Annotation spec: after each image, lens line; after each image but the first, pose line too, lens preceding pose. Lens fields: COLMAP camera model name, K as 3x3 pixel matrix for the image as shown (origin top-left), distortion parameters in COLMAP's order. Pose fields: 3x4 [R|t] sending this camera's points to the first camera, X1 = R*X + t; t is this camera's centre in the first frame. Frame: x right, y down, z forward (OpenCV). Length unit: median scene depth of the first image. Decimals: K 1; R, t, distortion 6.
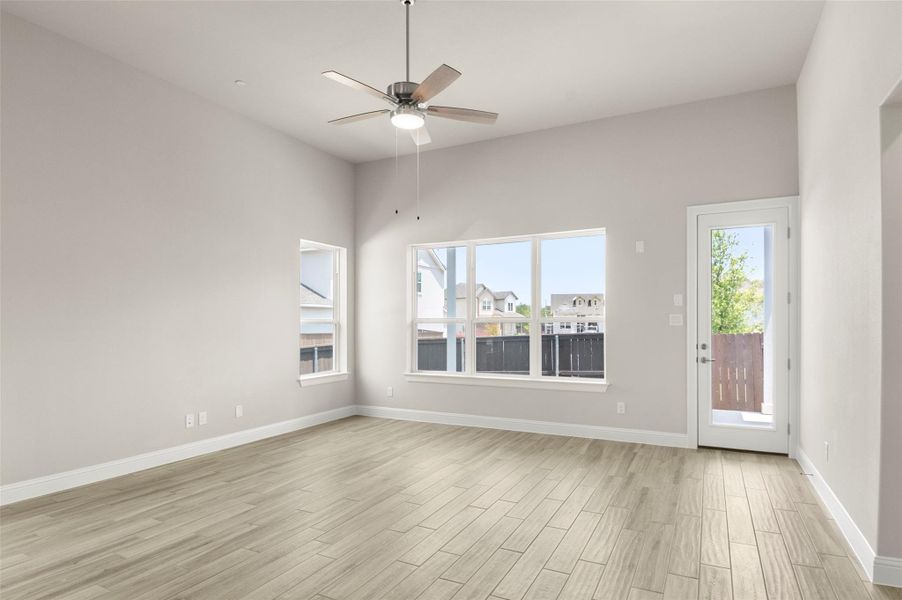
lens RADIAL K [[487.1, 0, 475.0], [0, 487.1, 323.5], [0, 0, 1]] dist [0.035232, -0.051872]
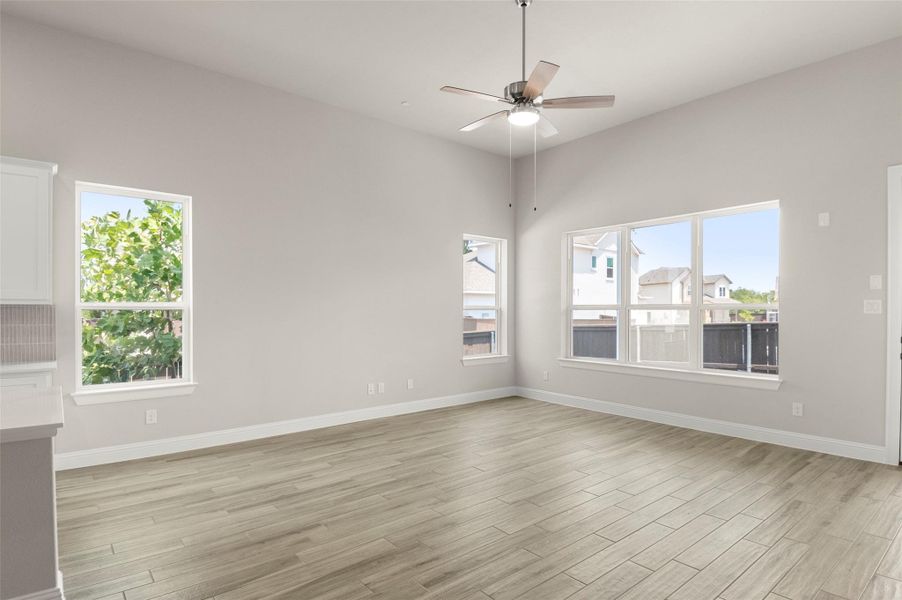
lens RADIAL K [[484.2, 0, 474.7], [0, 484.2, 313.9], [0, 0, 1]] dist [0.037176, -0.050274]
pose [[0.919511, 0.007064, -0.393000, 0.119712], [-0.003917, 0.999954, 0.008809, 0.000152], [0.393044, -0.006561, 0.919496, -0.006417]]
